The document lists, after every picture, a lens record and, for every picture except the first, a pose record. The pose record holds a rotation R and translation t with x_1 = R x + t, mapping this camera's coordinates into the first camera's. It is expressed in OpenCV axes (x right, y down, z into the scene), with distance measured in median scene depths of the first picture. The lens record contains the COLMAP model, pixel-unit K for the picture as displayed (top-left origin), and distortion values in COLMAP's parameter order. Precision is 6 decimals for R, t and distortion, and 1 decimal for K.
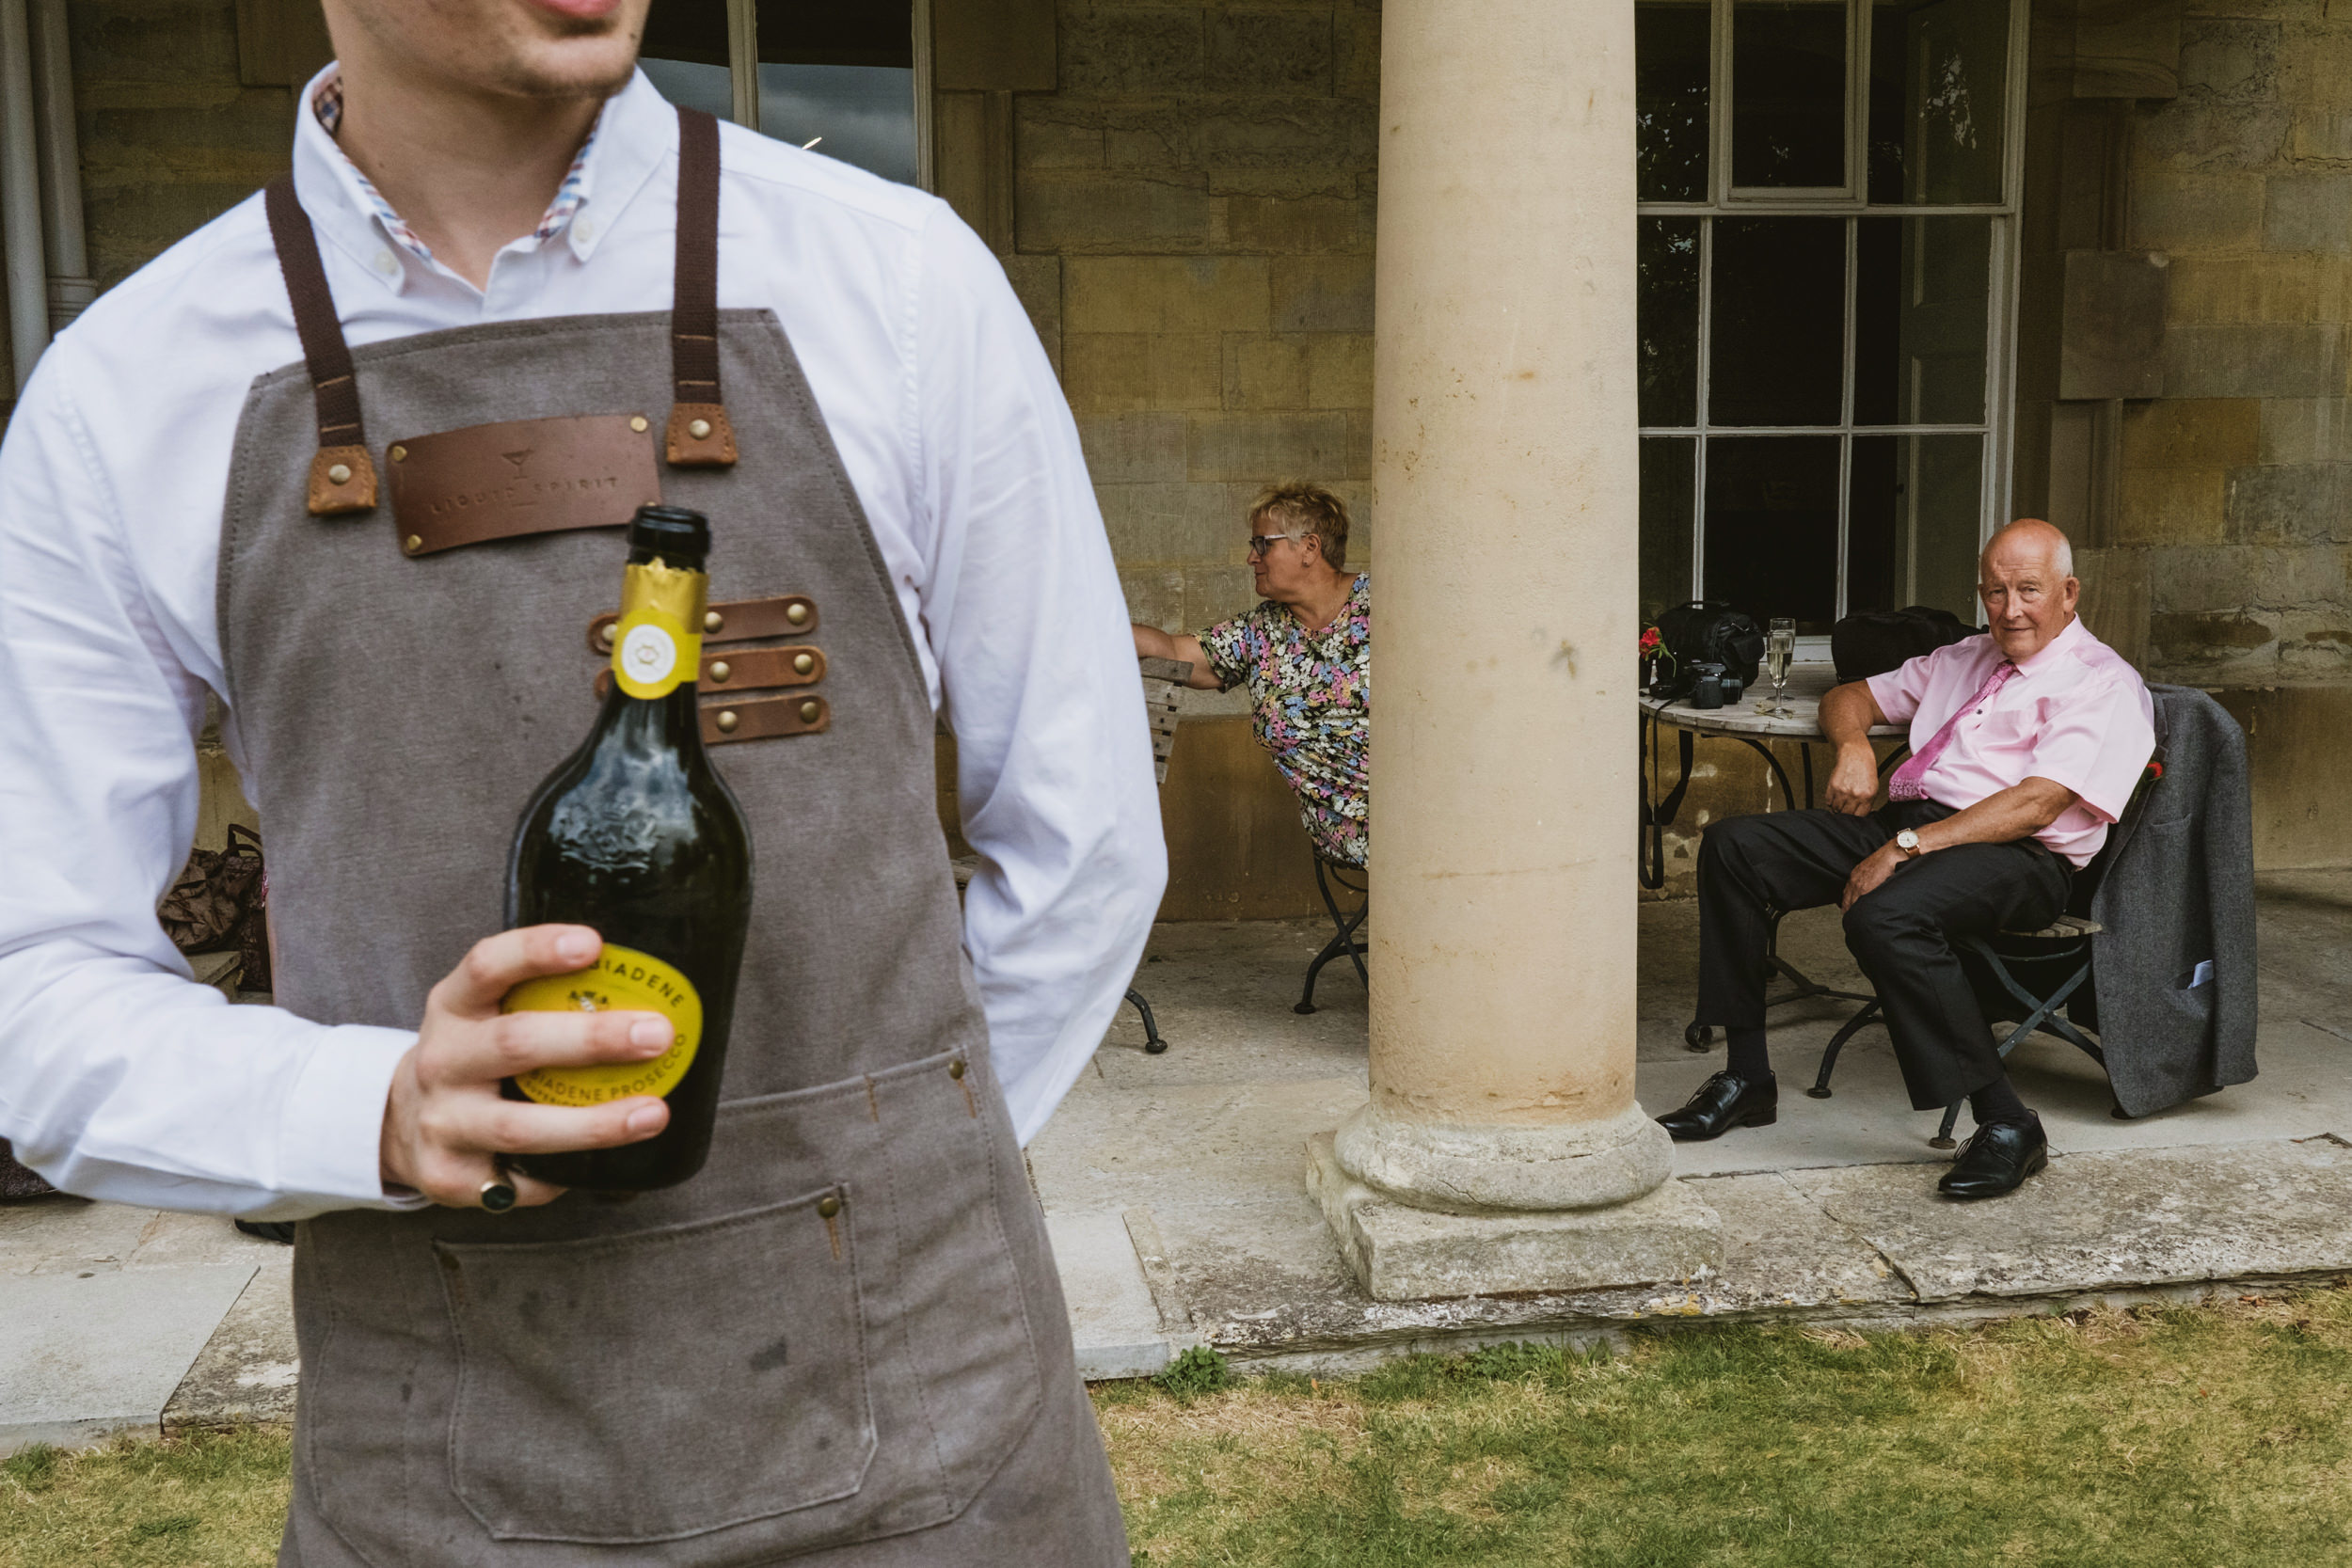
lens RADIAL K [[2481.4, 0, 1176.0], [0, 2481.4, 784.0], [0, 0, 1]] dist [0.016331, 0.019250]
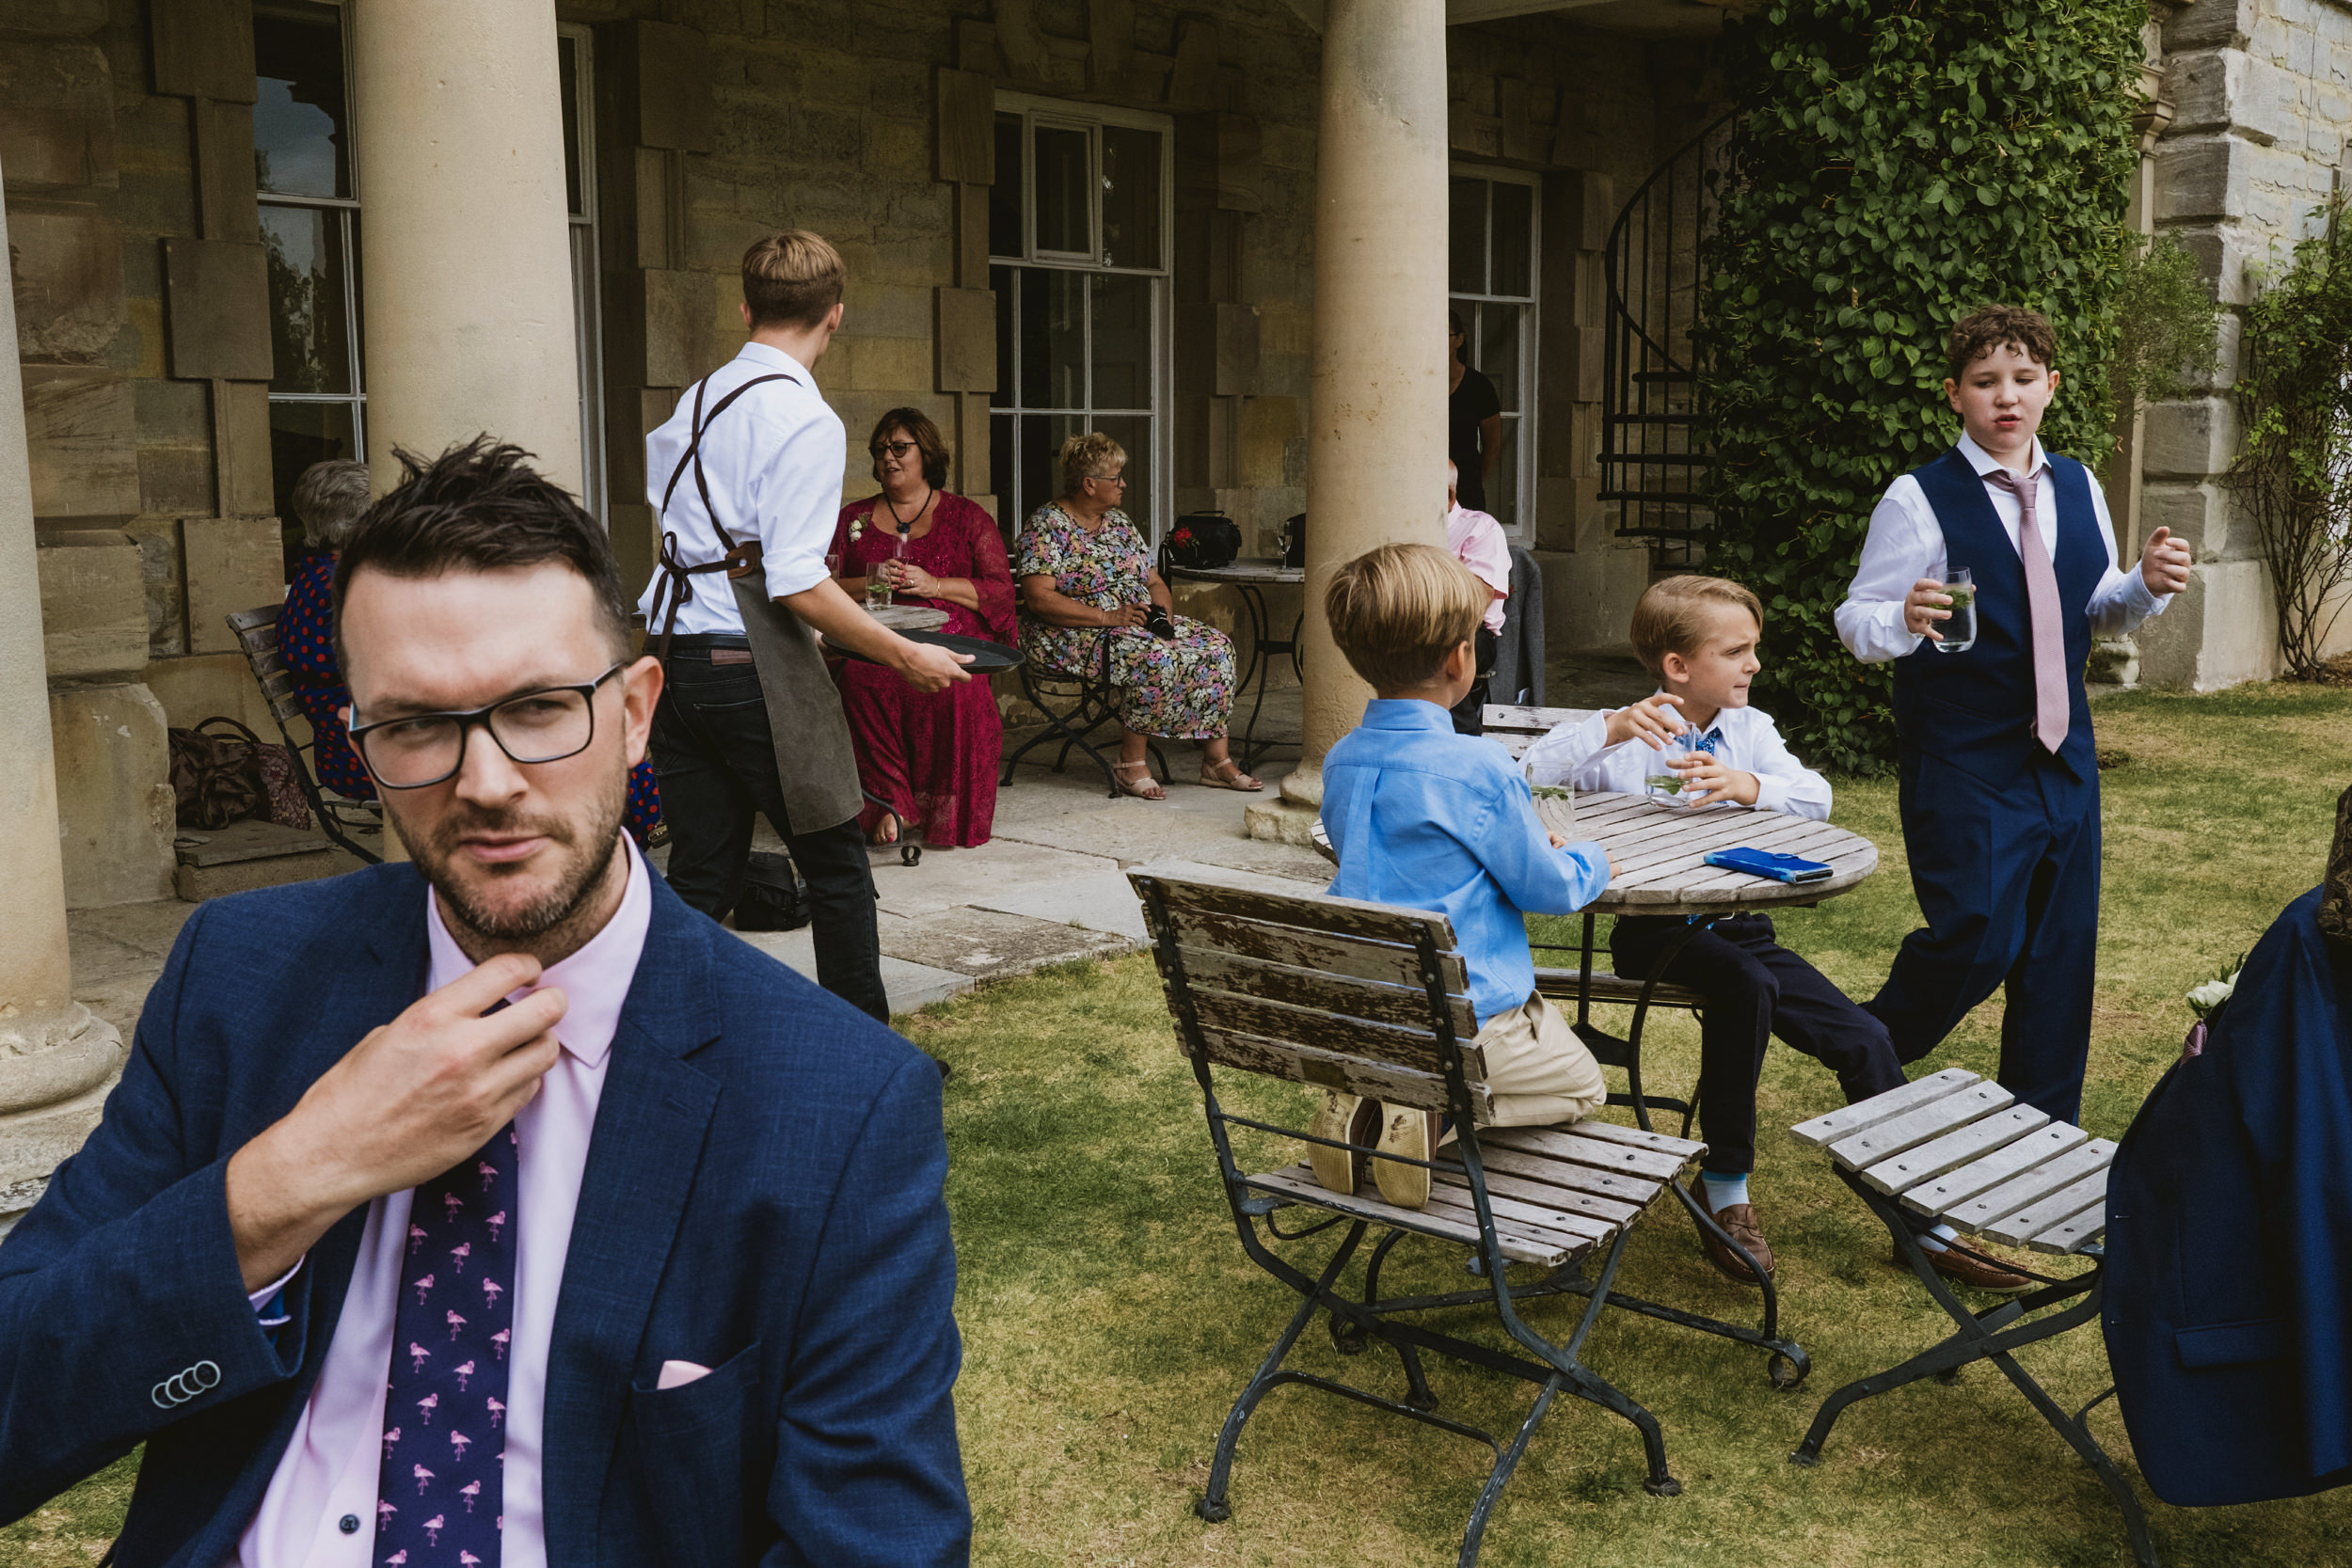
lens RADIAL K [[2481.4, 0, 1176.0], [0, 2481.4, 784.0], [0, 0, 1]] dist [0.016331, 0.019250]
pose [[0.756144, -0.079498, 0.649559, -0.731633], [0.081154, 0.996323, 0.027466, 0.049767], [-0.649354, 0.031946, 0.759815, -0.192878]]
